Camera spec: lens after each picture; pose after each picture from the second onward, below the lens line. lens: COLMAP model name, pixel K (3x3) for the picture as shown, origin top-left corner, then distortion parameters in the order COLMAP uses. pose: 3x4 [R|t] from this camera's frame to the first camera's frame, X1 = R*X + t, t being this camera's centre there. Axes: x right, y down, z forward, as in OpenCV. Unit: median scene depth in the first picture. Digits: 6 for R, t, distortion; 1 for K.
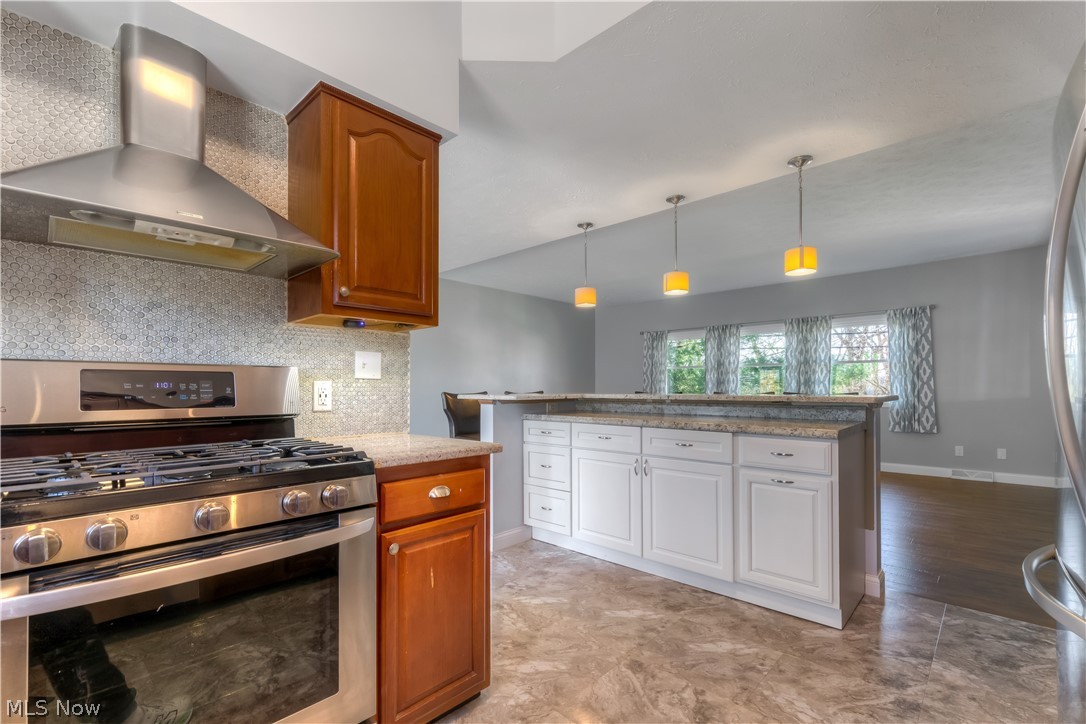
lens RADIAL K [[471.2, 0, 571.7], [0, 471.2, 386.1], [0, 0, 1]] dist [-0.000516, 0.001191]
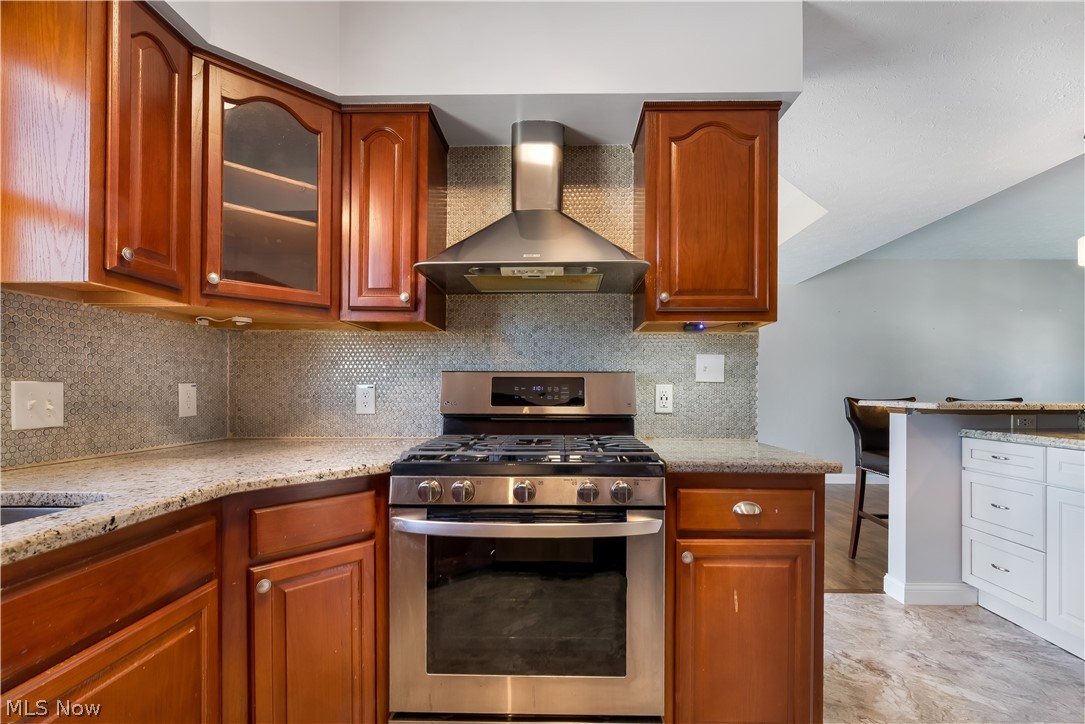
lens RADIAL K [[493.6, 0, 545.4], [0, 493.6, 394.1], [0, 0, 1]] dist [0.002215, -0.000540]
pose [[0.669265, 0.009973, -0.742957, 0.142767], [-0.003420, 0.999941, 0.010342, 0.000123], [0.743016, -0.004381, 0.669259, 0.082138]]
